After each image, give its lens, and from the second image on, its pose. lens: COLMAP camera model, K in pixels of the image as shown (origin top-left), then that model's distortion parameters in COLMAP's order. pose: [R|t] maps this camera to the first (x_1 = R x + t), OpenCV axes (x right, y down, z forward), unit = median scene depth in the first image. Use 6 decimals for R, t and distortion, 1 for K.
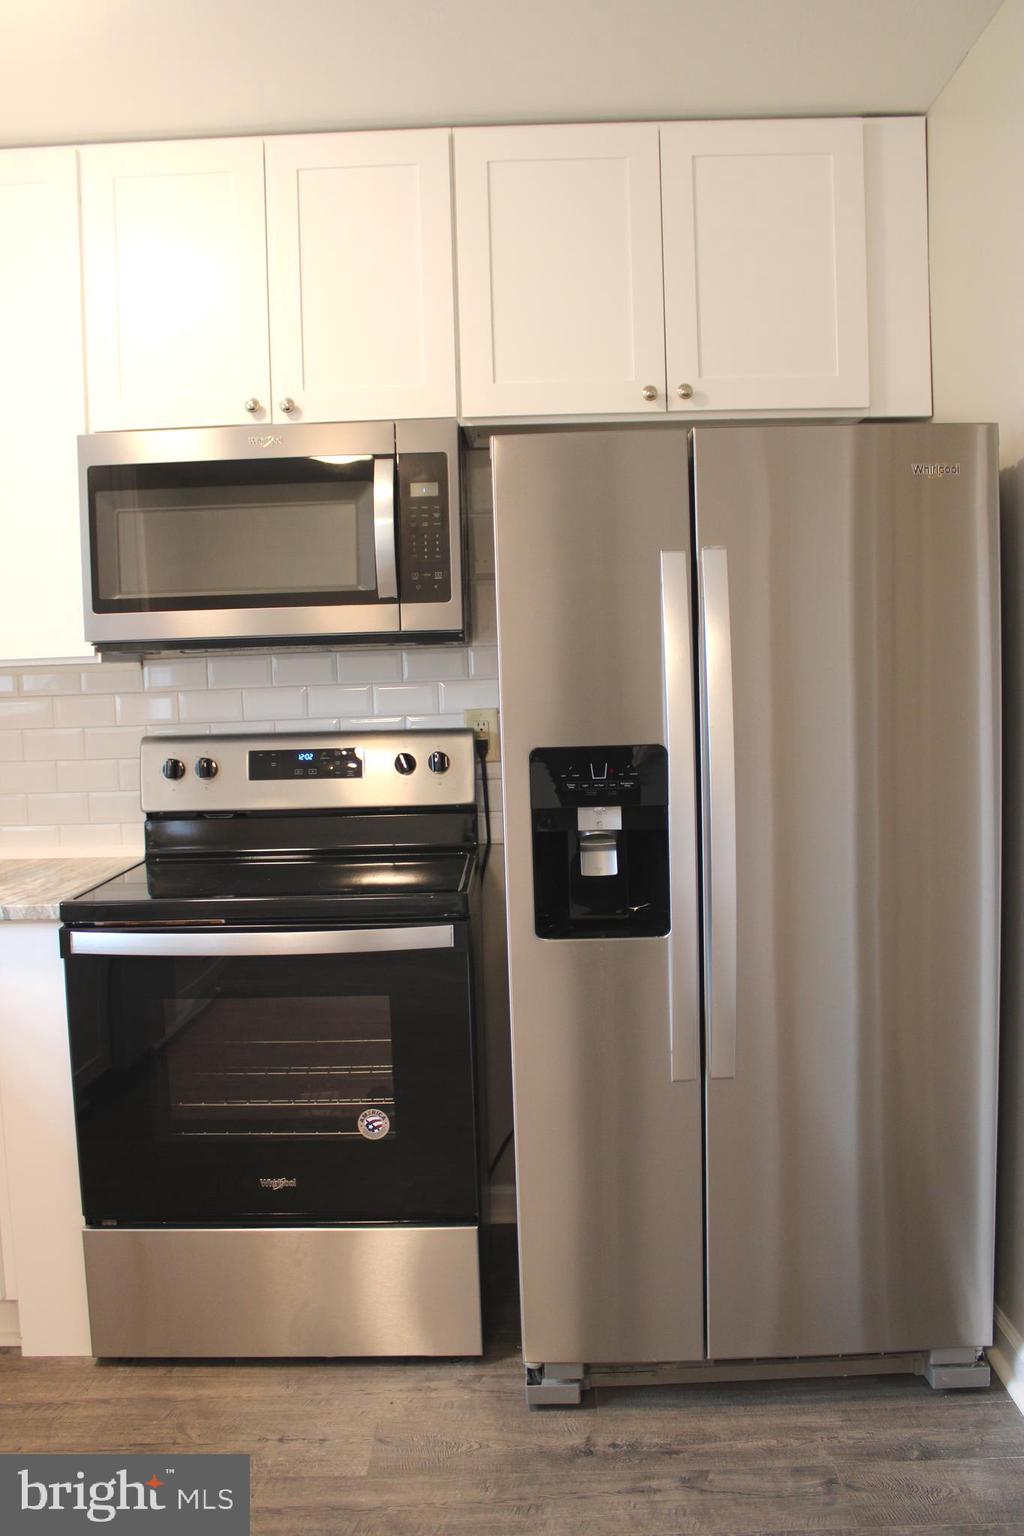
lens RADIAL K [[1277.9, 0, 514.9], [0, 1277.9, 764.8], [0, 0, 1]] dist [-0.148239, 0.120454]
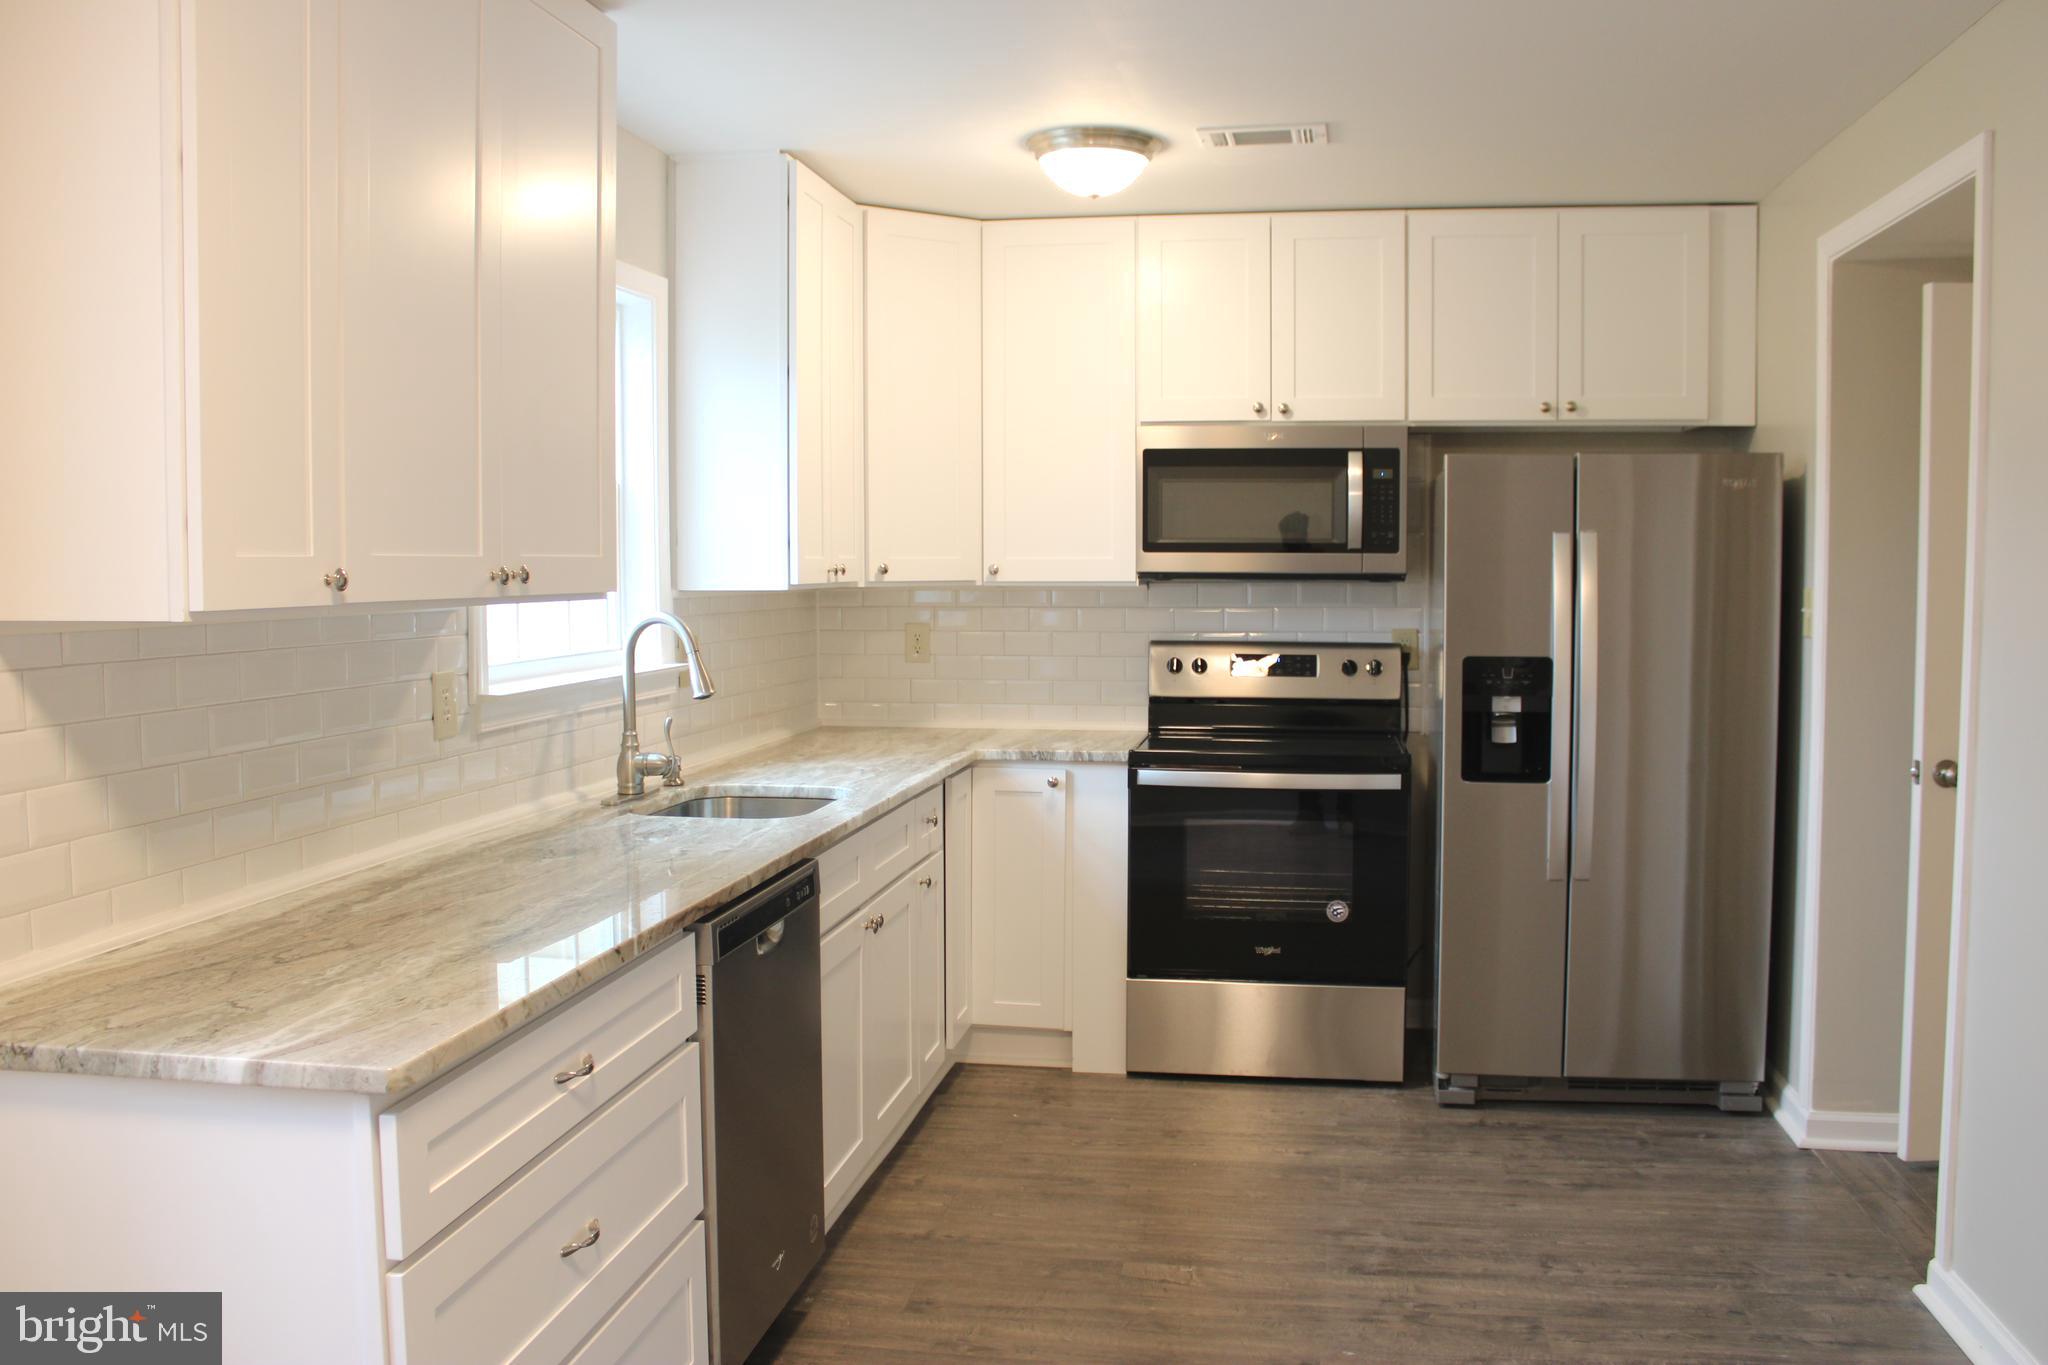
lens RADIAL K [[1703.9, 0, 1042.1], [0, 1703.9, 680.7], [0, 0, 1]] dist [-0.148239, 0.120454]
pose [[0.987879, 0.038236, -0.150444, -0.155060], [-0.039340, 0.999216, -0.004367, 0.037913], [0.150159, 0.010232, 0.988609, -0.929960]]
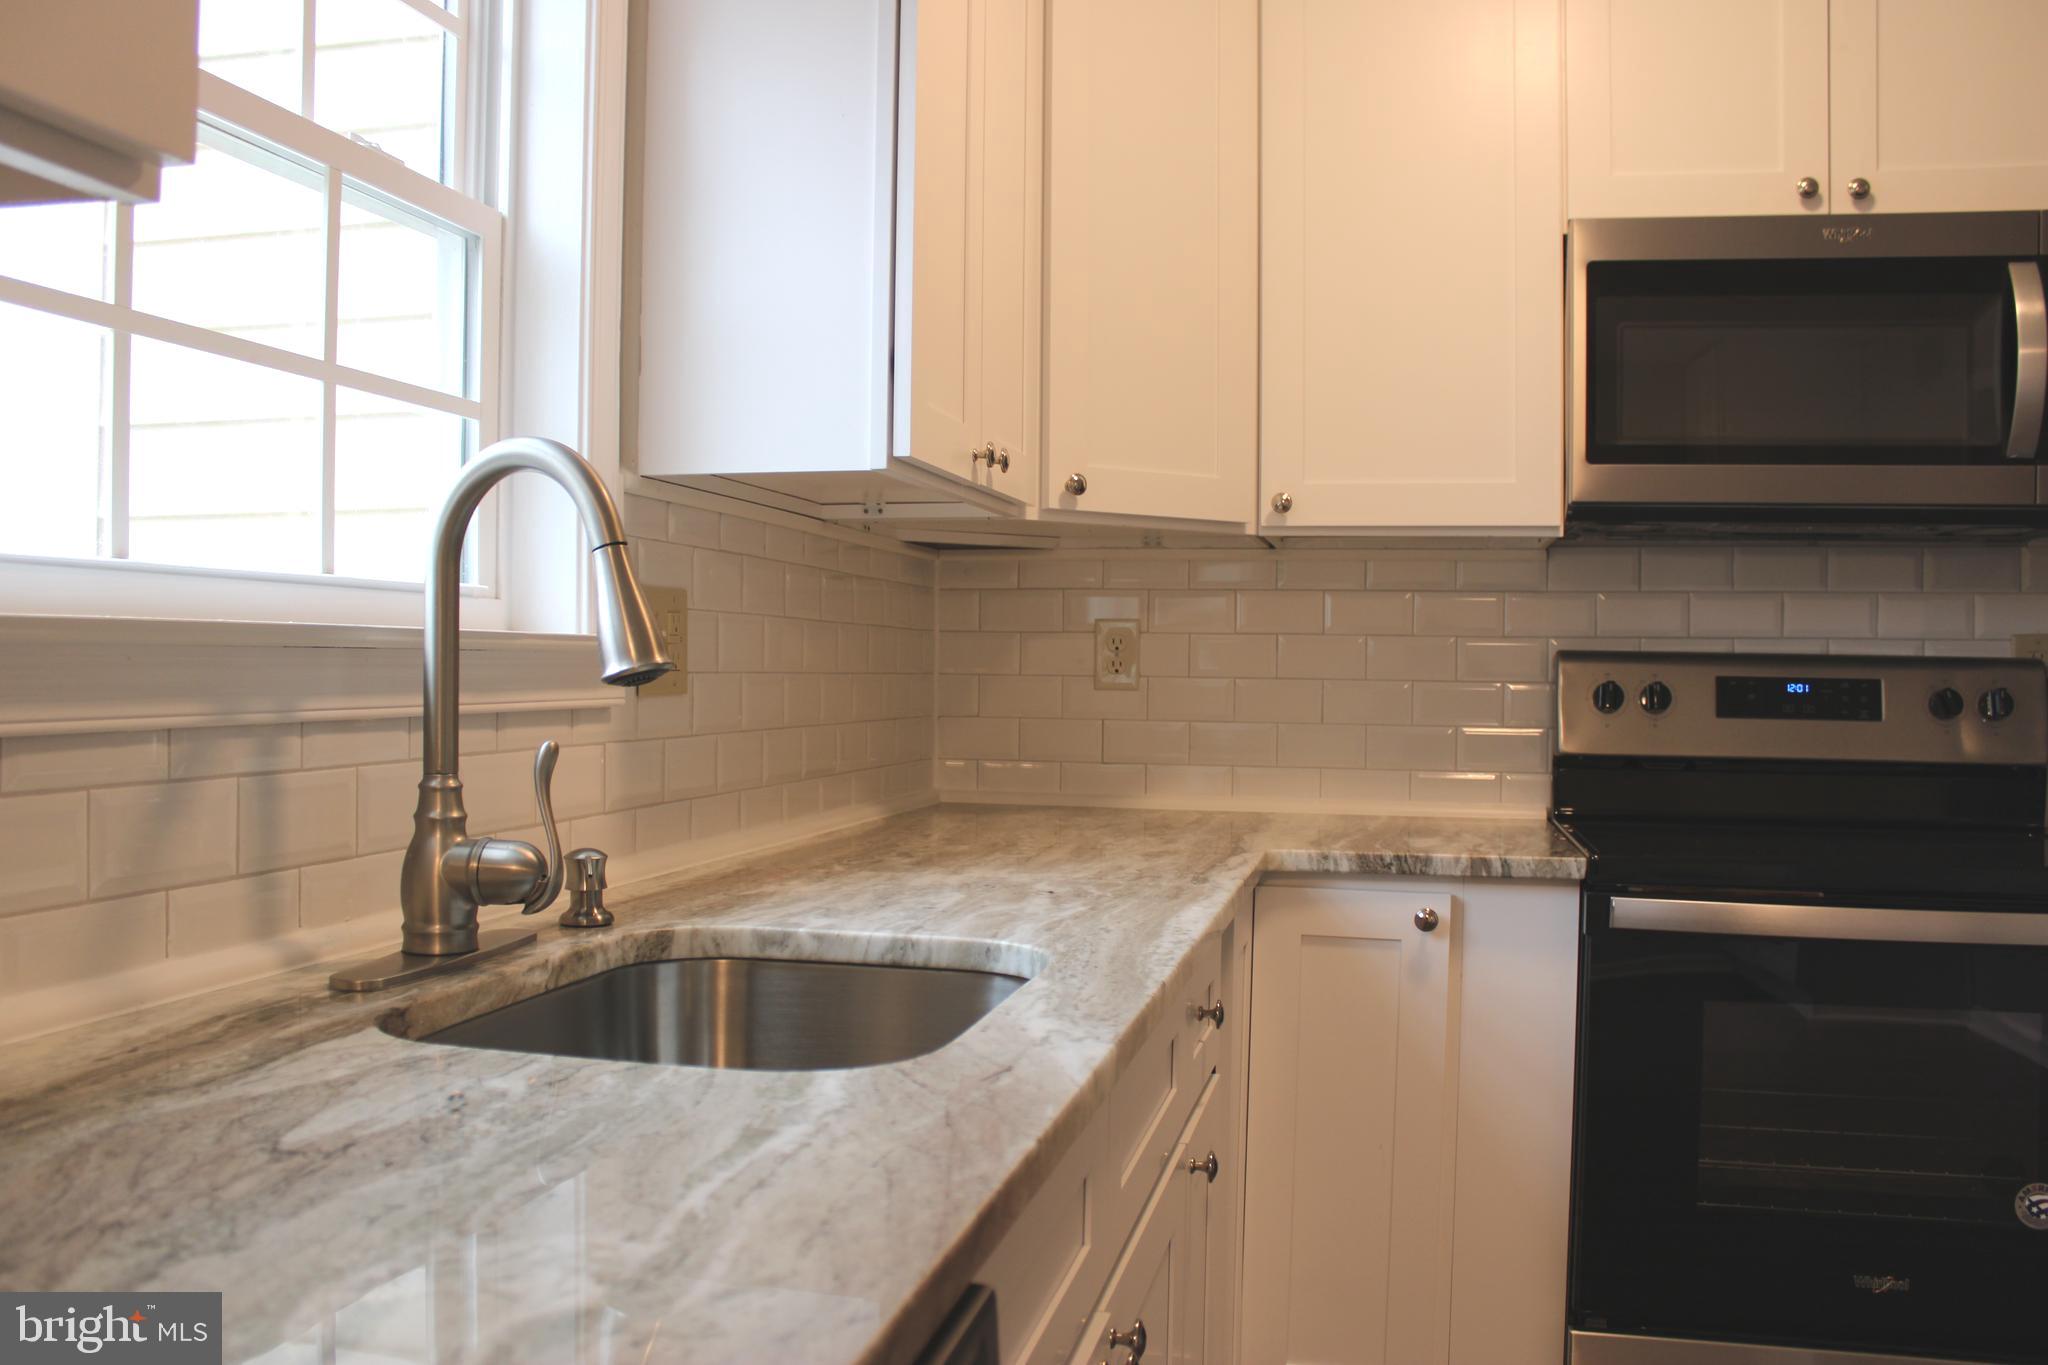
lens RADIAL K [[1703.9, 0, 1025.8], [0, 1703.9, 688.1], [0, 0, 1]] dist [-0.148239, 0.120454]
pose [[0.975812, 0.042828, -0.214376, -0.442430], [-0.056308, 0.996775, -0.057168, 0.081538], [0.211236, 0.067856, 0.975077, 0.004843]]
